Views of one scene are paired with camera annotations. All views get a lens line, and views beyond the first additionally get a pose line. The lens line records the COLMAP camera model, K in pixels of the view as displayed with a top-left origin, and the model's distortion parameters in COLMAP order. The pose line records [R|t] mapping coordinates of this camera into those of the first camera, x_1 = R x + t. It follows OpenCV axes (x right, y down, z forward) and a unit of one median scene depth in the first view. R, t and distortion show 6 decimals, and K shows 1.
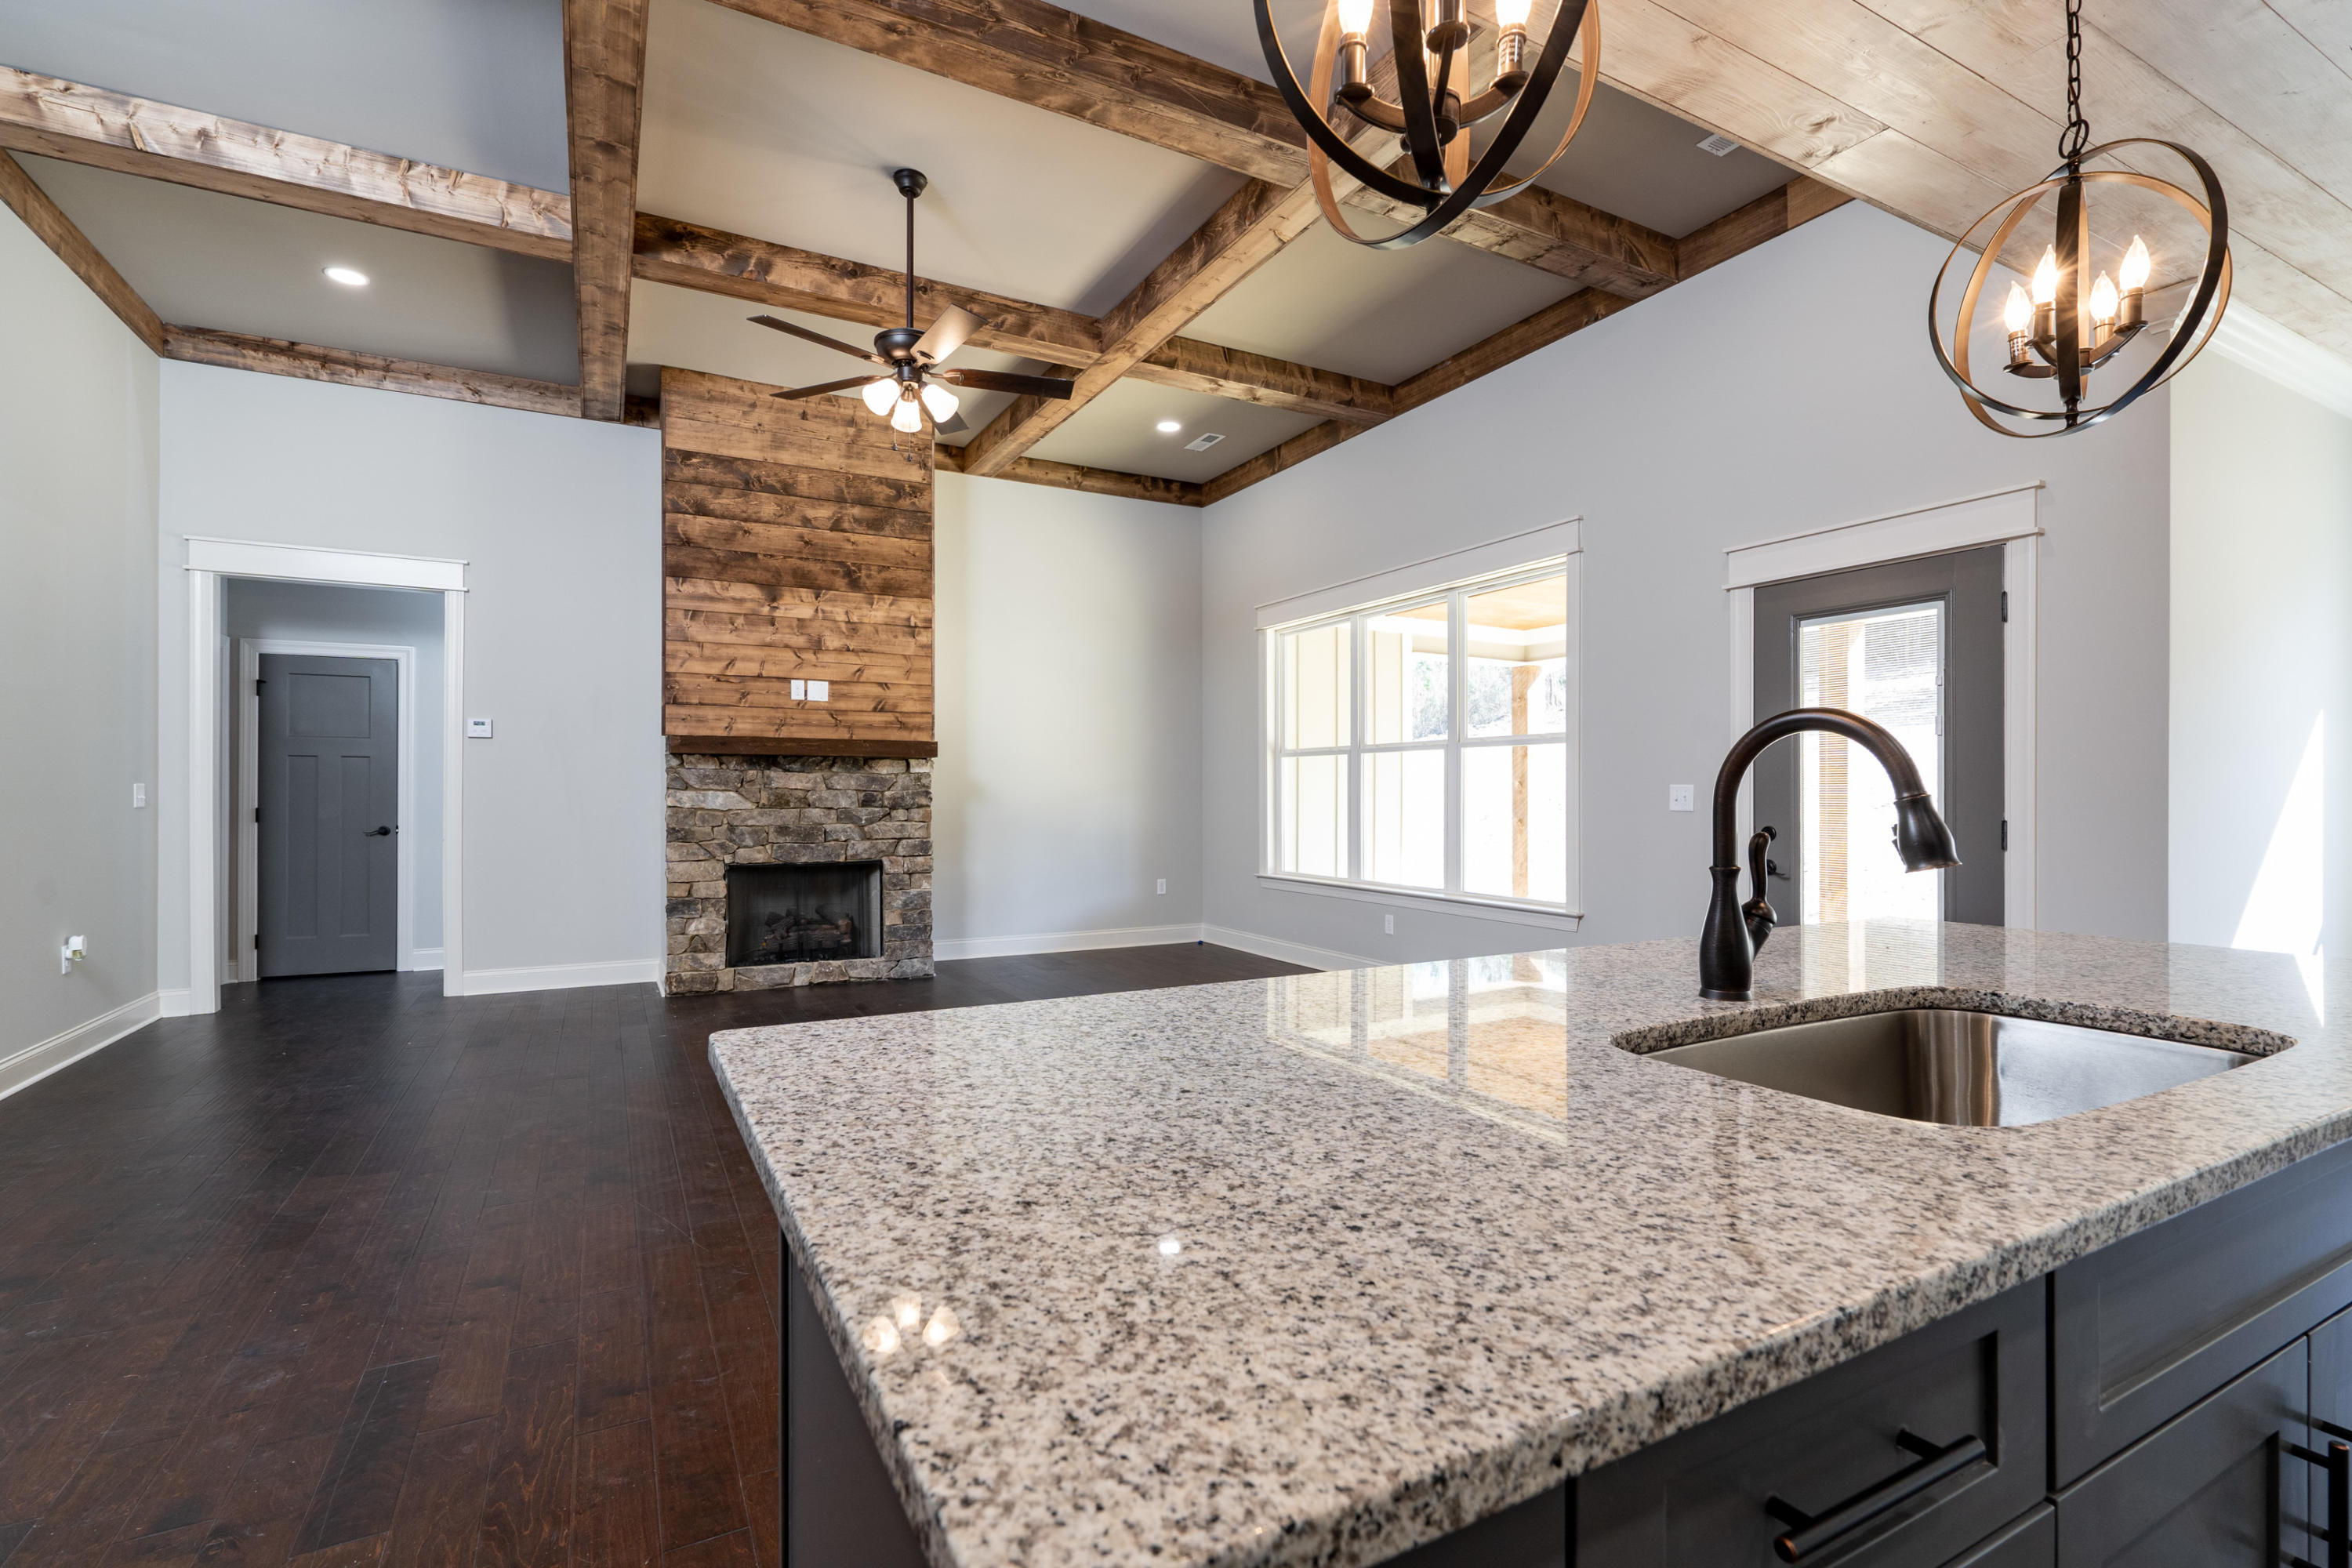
lens RADIAL K [[1066.3, 0, 1168.5], [0, 1066.3, 792.7], [0, 0, 1]] dist [-0.004702, 0.002615]
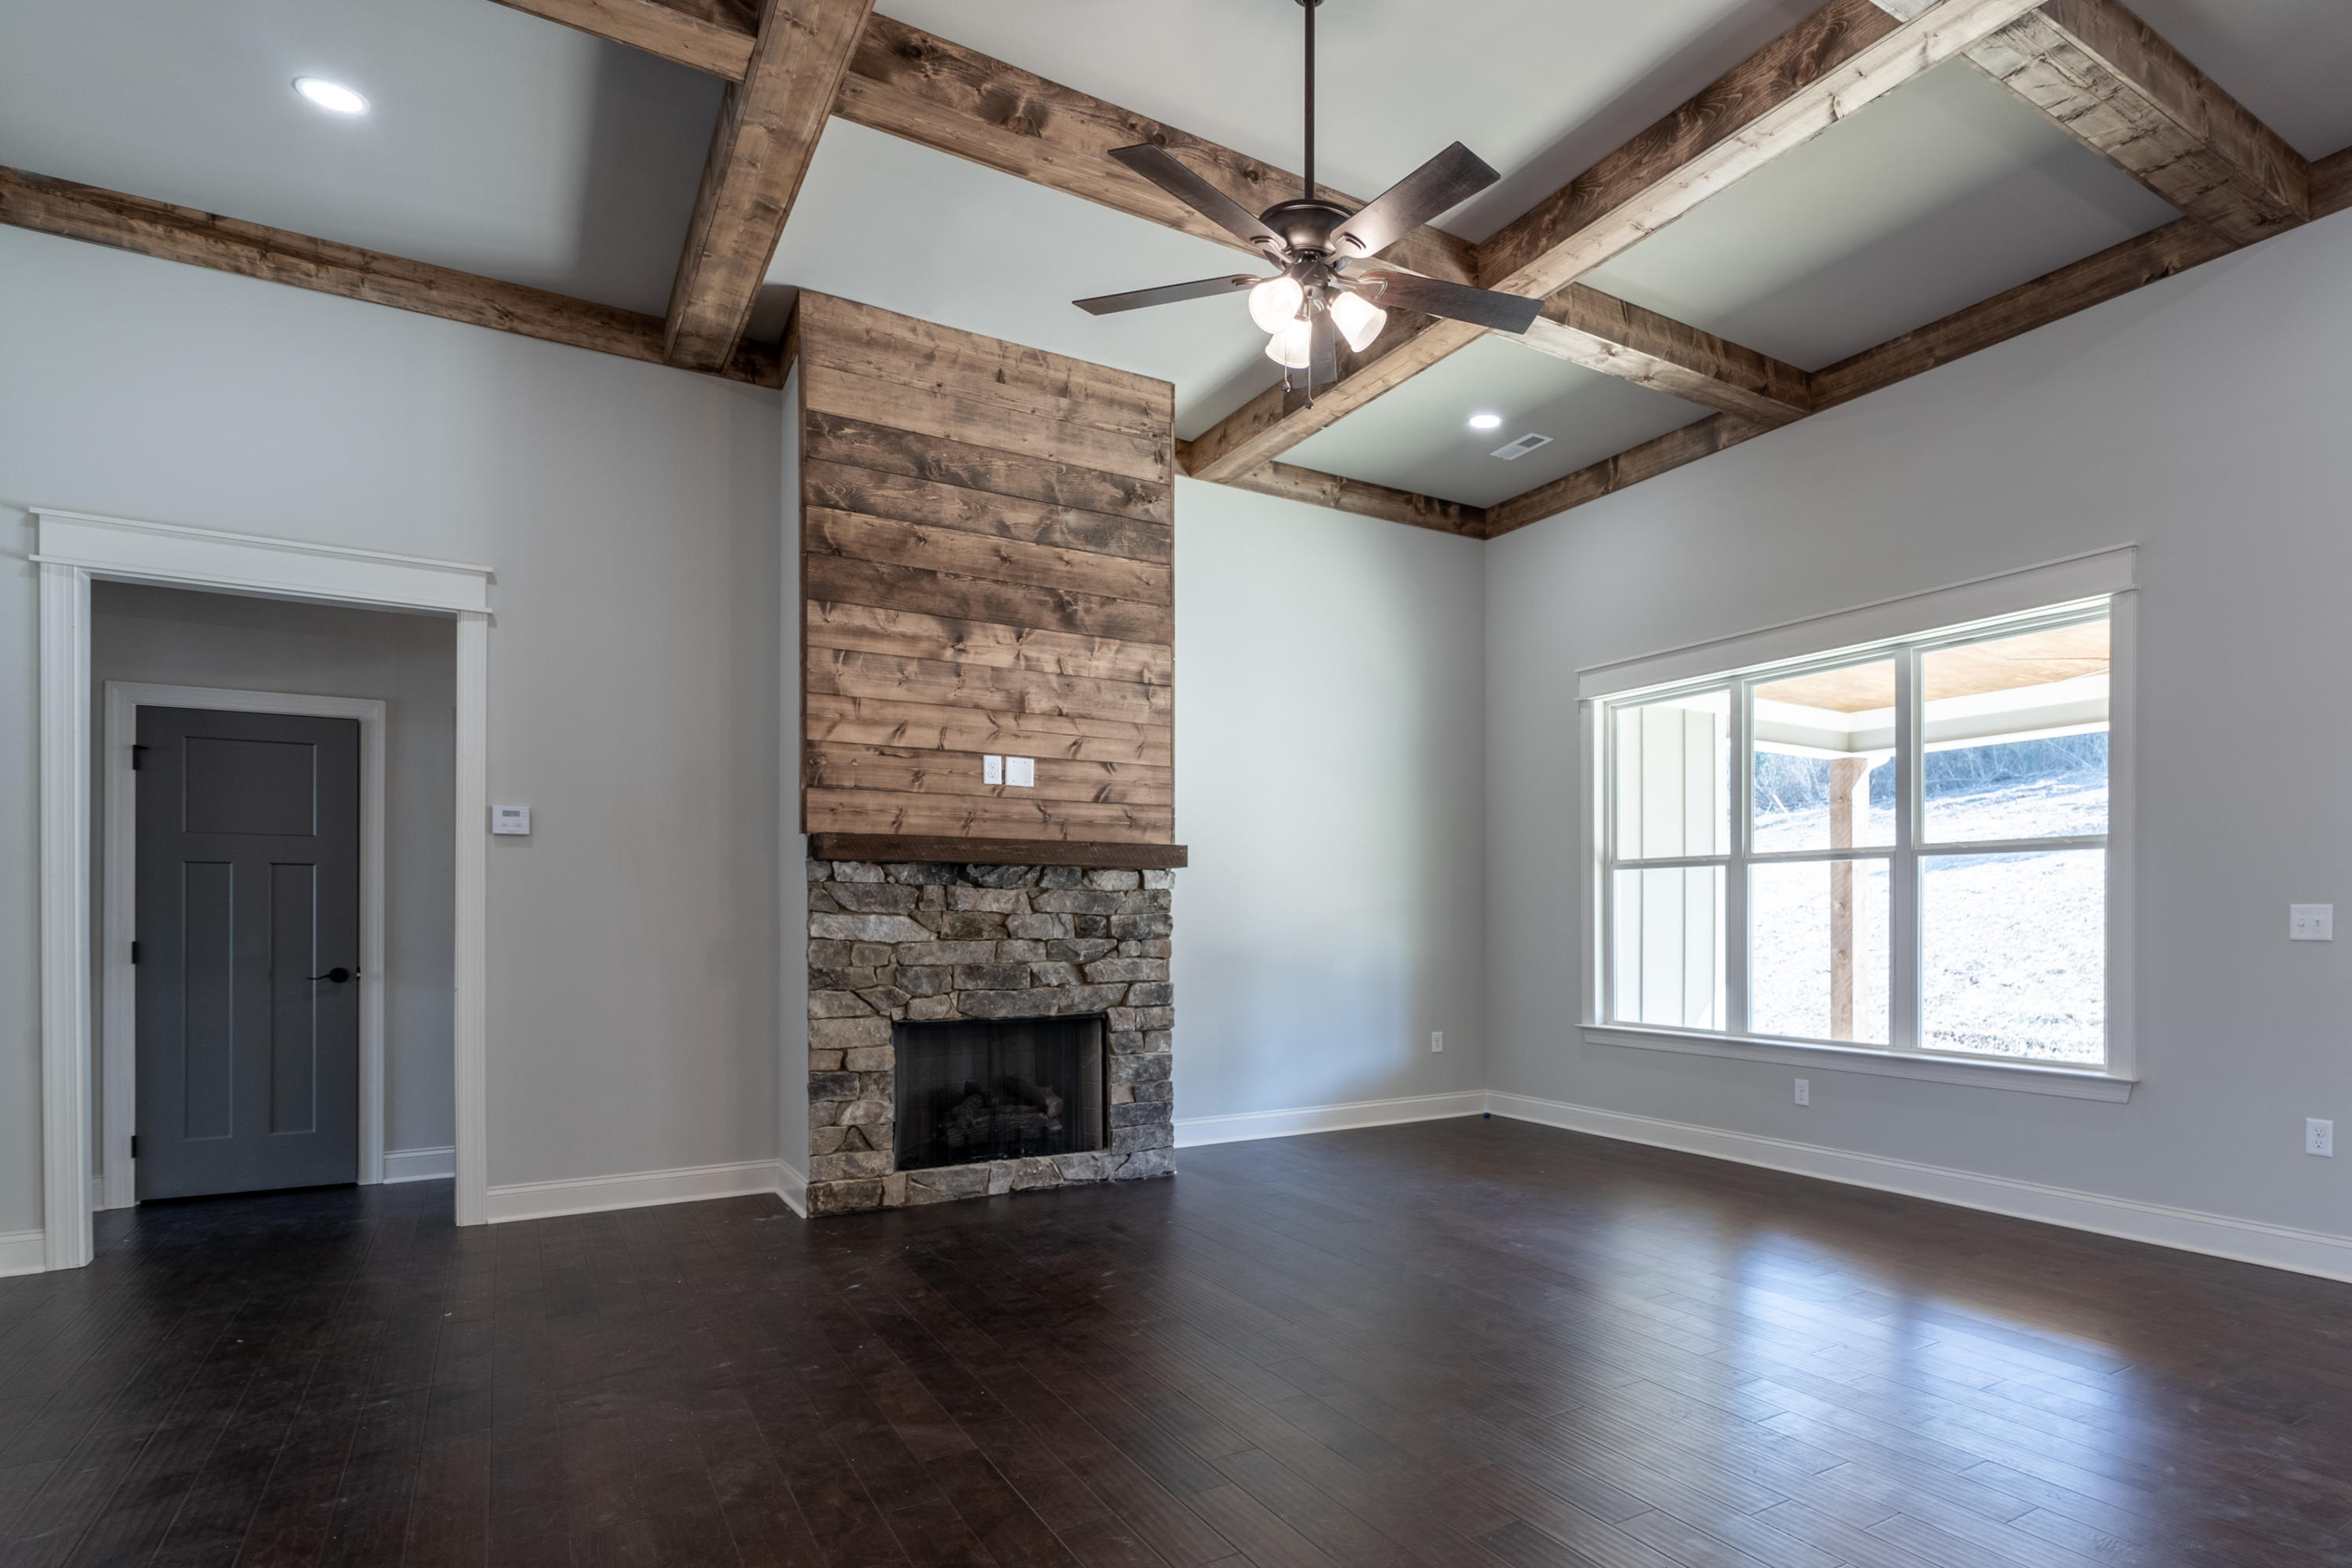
lens RADIAL K [[1273.0, 0, 1379.9], [0, 1273.0, 919.9], [0, 0, 1]] dist [-0.003374, 0.001368]
pose [[0.993899, -0.001218, 0.110288, -0.189801], [0.001047, 0.999998, 0.001607, 0.000475], [-0.110290, -0.001482, 0.993898, 0.146484]]
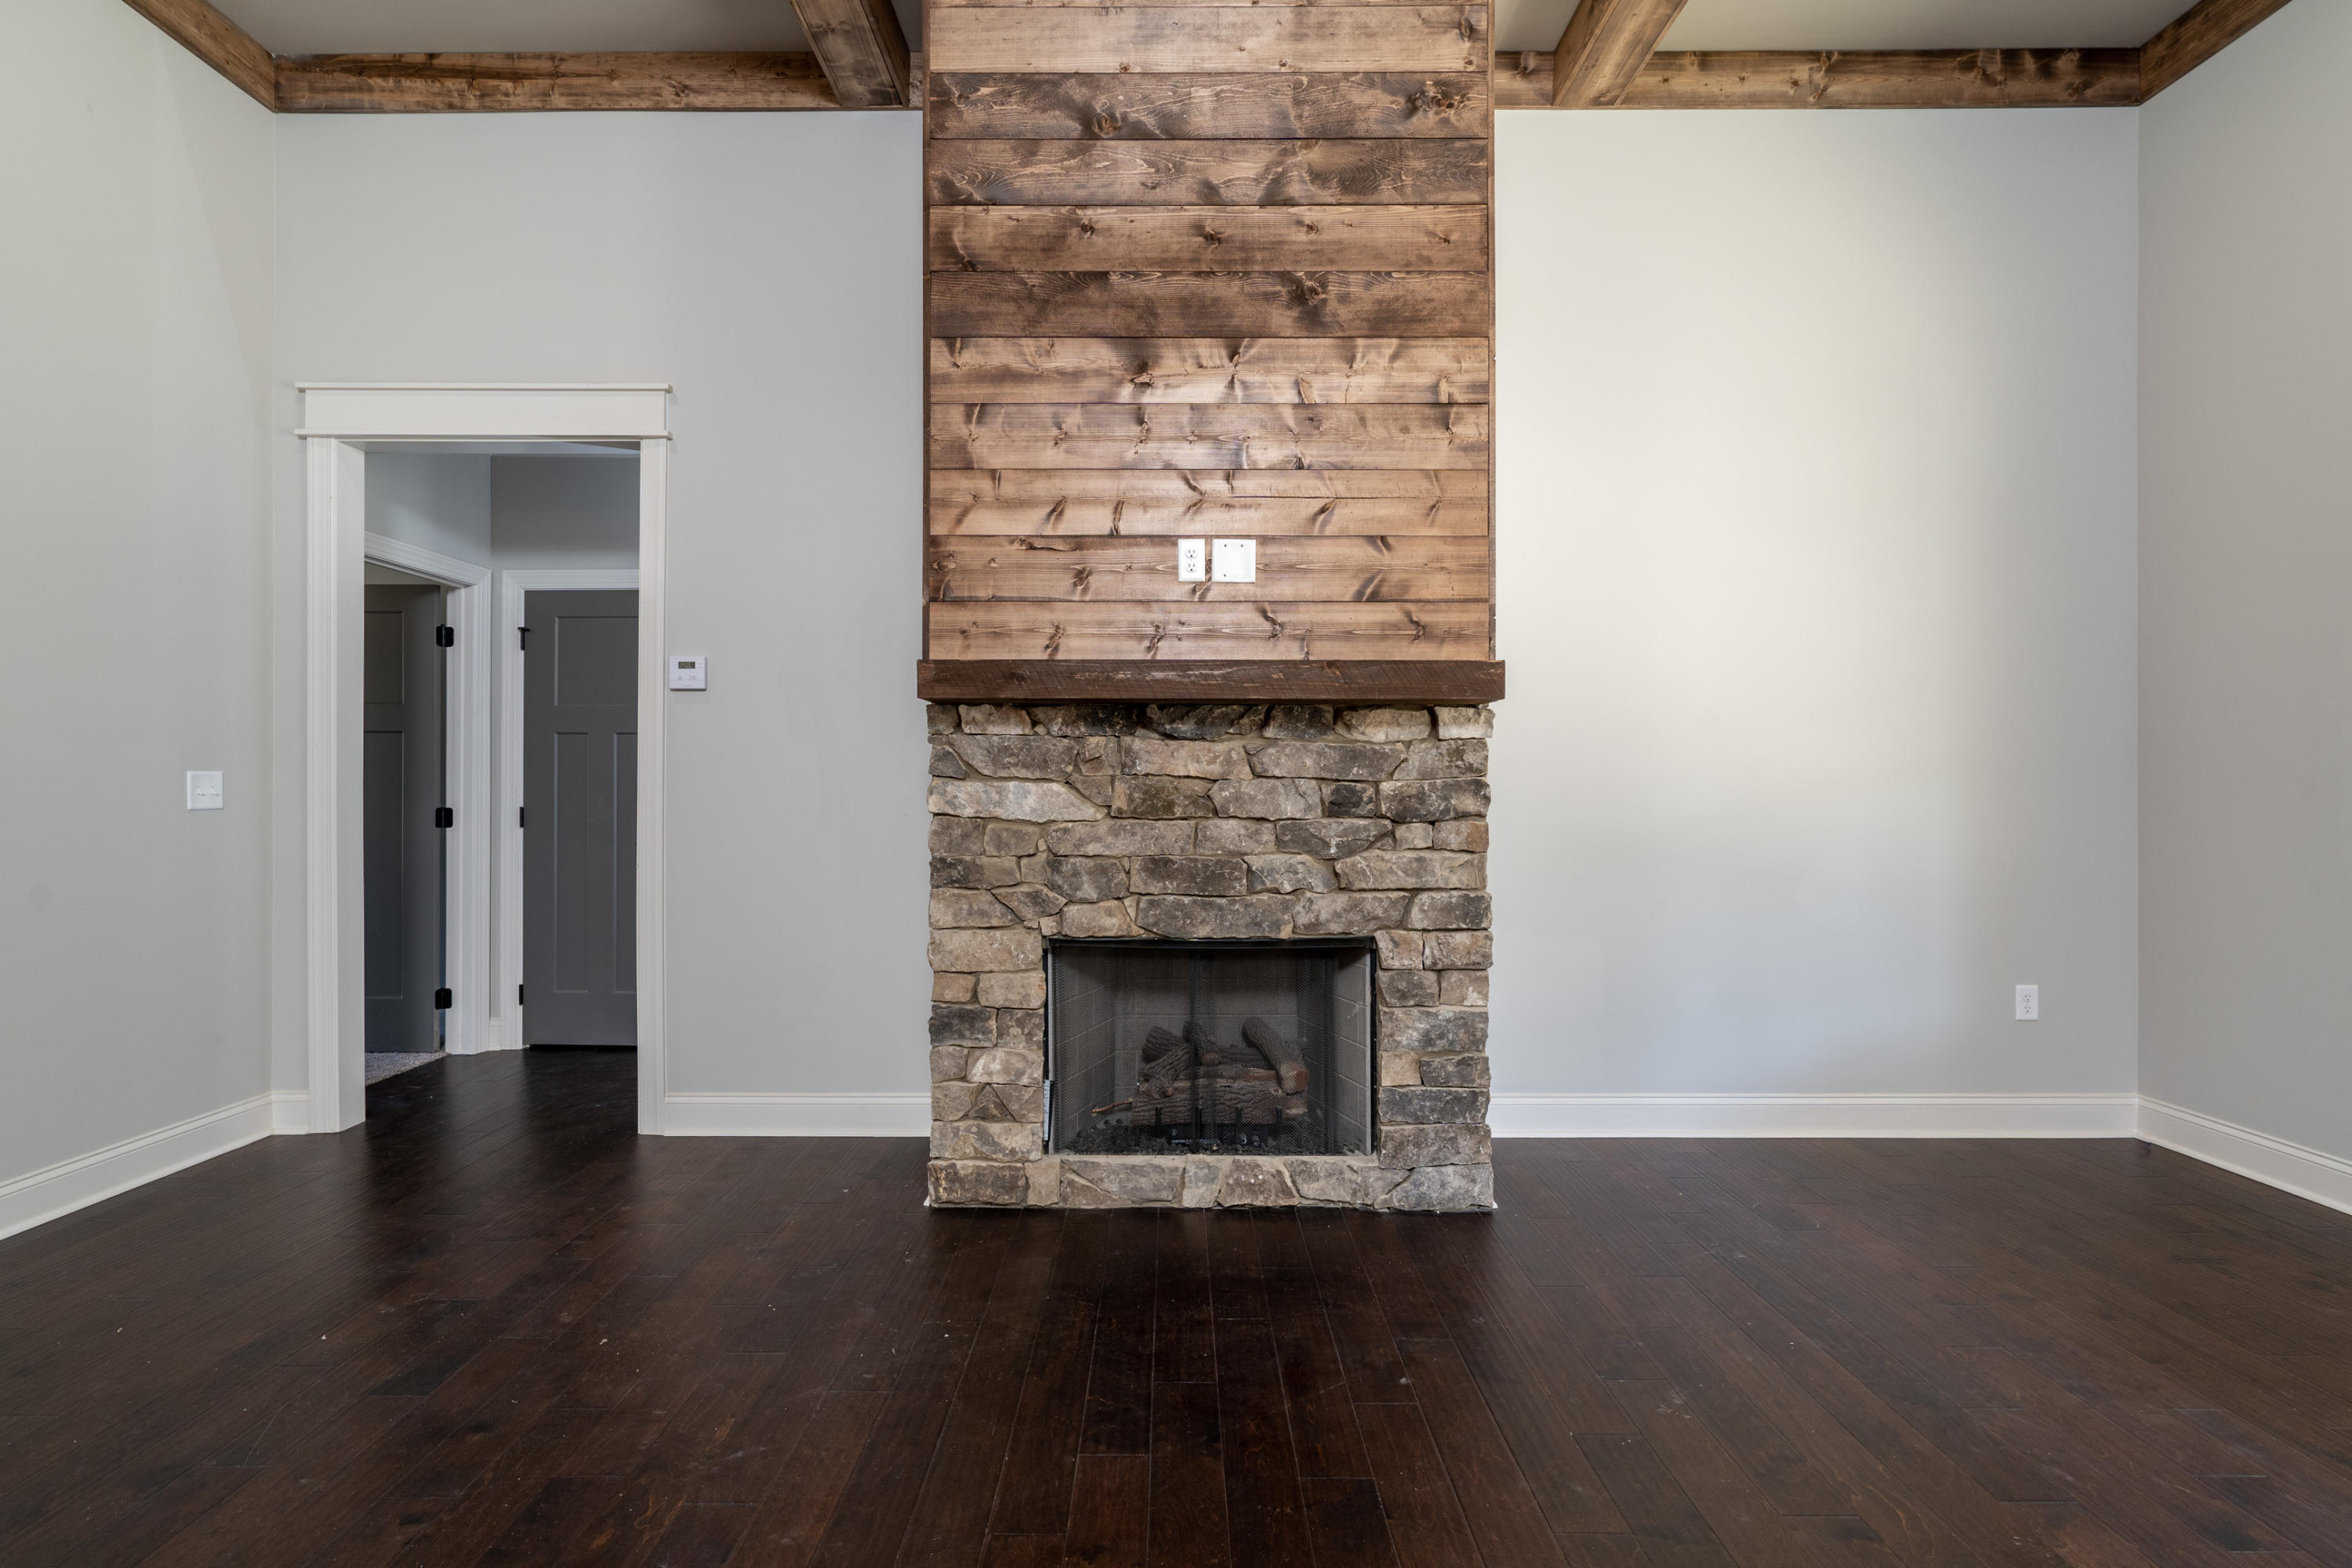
lens RADIAL K [[1066.3, 0, 1170.1], [0, 1066.3, 786.7], [0, 0, 1]] dist [-0.004702, 0.002615]
pose [[0.879655, -0.000277, -0.475613, -0.139305], [0.001058, 0.999998, 0.001373, 0.000152], [0.475612, -0.001711, 0.879654, 0.597435]]
